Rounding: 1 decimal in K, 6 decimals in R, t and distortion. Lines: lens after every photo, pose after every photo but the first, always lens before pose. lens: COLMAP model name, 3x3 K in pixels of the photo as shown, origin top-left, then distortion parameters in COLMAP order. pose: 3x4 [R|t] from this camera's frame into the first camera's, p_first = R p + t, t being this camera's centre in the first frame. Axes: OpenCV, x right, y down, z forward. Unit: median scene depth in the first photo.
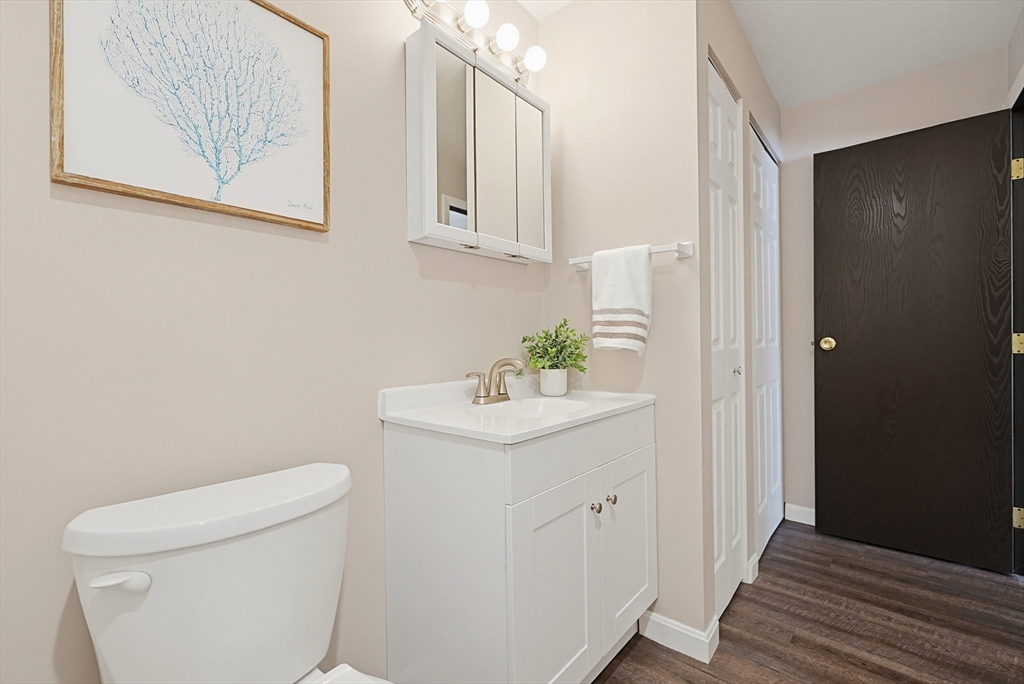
lens RADIAL K [[448.7, 0, 529.9], [0, 448.7, 340.3], [0, 0, 1]] dist [-0.000051, -0.000321]
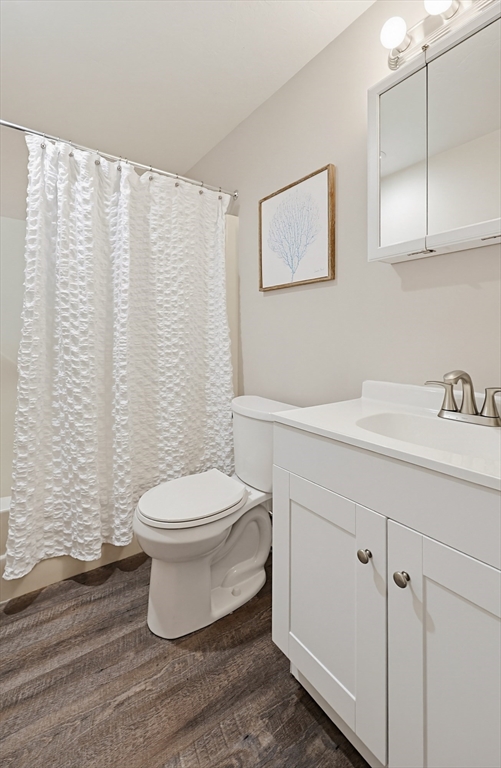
lens RADIAL K [[328.2, 0, 228.2], [0, 328.2, 342.4], [0, 0, 1]] dist [-0.007325, 0.000028]
pose [[-0.293842, 0.009769, -0.955804, 0.976504], [-0.007465, 0.999894, 0.012514, -0.021143], [0.955825, 0.010813, -0.293738, 1.159109]]
